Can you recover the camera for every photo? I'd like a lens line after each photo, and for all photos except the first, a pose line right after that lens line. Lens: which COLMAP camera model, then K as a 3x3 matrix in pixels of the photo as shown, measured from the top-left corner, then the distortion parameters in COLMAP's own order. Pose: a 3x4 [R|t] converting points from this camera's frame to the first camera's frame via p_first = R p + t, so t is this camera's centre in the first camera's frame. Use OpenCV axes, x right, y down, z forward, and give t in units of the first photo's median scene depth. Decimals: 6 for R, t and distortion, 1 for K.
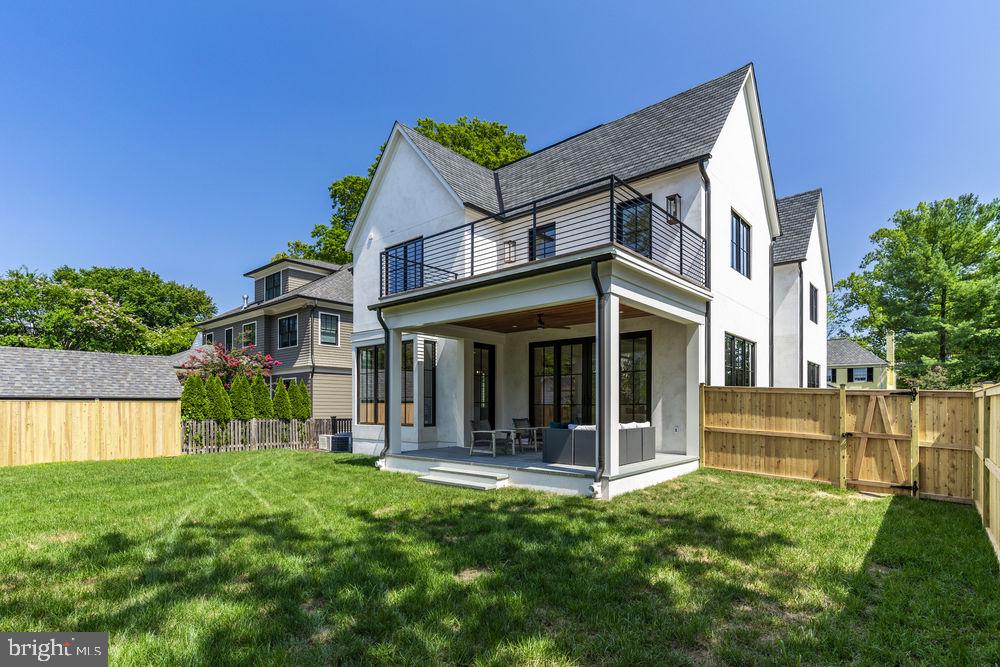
lens RADIAL K [[491.9, 0, 500.0], [0, 491.9, 333.5], [0, 0, 1]] dist [0.000190, -0.000165]
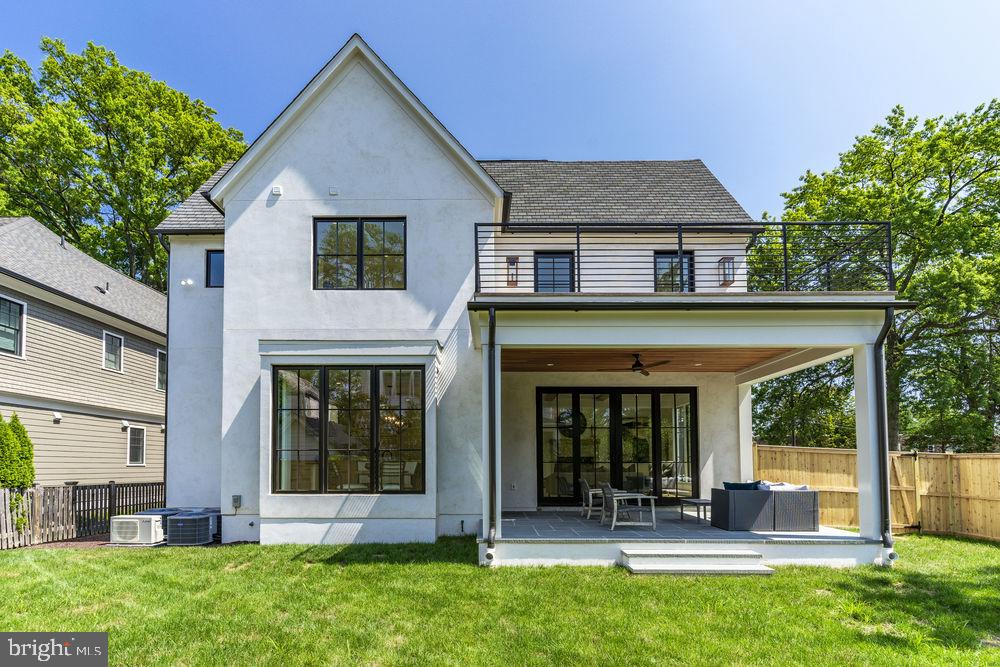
lens RADIAL K [[493.6, 0, 498.3], [0, 493.6, 390.5], [0, 0, 1]] dist [0.001423, 0.000248]
pose [[0.764593, 0.096066, 0.637314, -0.637472], [-0.095790, 0.994785, -0.035030, 0.074311], [-0.637355, -0.034265, 0.769808, 0.502315]]
